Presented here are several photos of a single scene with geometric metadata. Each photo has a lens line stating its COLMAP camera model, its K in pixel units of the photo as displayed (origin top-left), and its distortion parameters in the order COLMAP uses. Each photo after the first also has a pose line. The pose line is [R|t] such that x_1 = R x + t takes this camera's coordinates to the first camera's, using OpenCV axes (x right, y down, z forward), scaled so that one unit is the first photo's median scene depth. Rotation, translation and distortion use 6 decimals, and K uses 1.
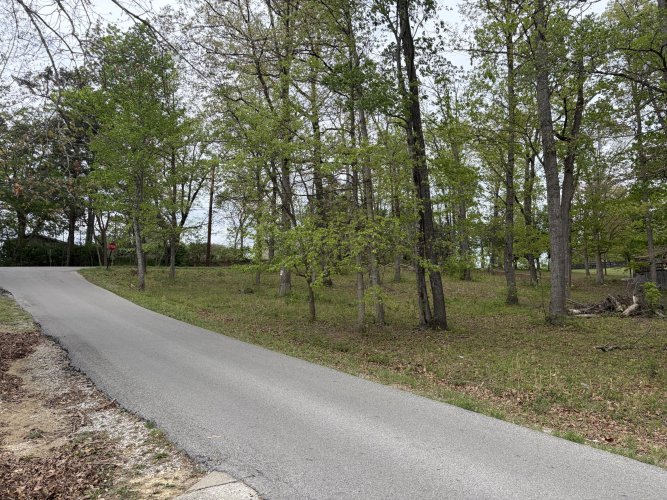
lens RADIAL K [[501.9, 0, 334.5], [0, 501.9, 246.8], [0, 0, 1]] dist [0.065443, -0.068607]
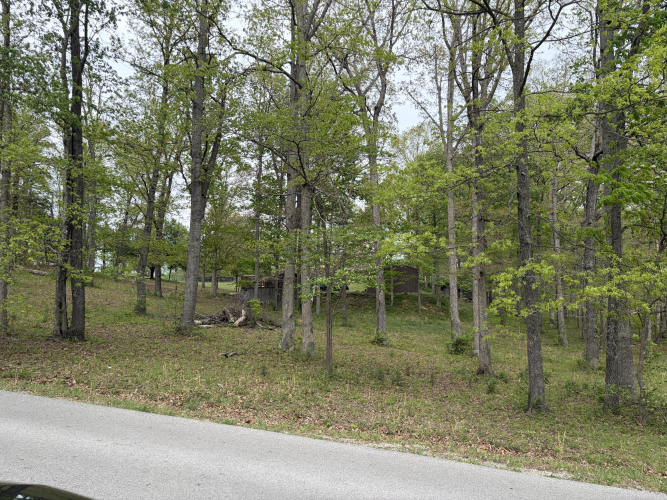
lens RADIAL K [[501.9, 0, 335.4], [0, 501.9, 252.5], [0, 0, 1]] dist [0.065443, -0.068607]
pose [[0.743813, 0.110501, 0.659191, -0.057529], [-0.109015, 0.993089, -0.043463, -0.011457], [-0.659438, -0.039534, 0.750719, -0.042573]]
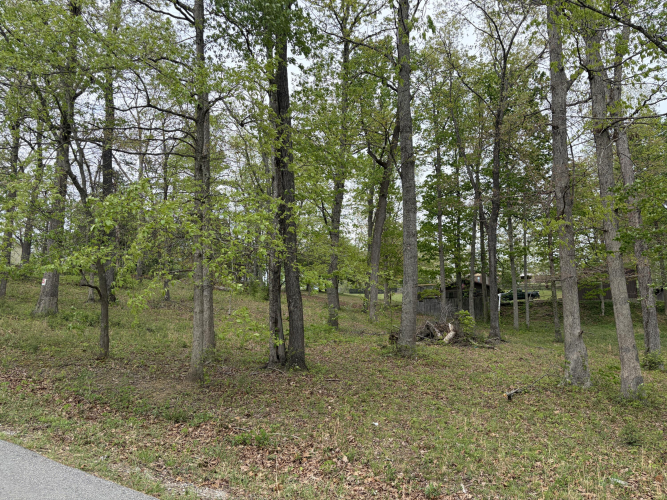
lens RADIAL K [[501.9, 0, 333.9], [0, 501.9, 246.0], [0, 0, 1]] dist [0.065443, -0.068607]
pose [[0.907772, 0.082928, 0.411186, -0.039446], [-0.066878, 0.996337, -0.053297, 0.014187], [-0.414099, 0.020882, 0.909992, 0.205860]]
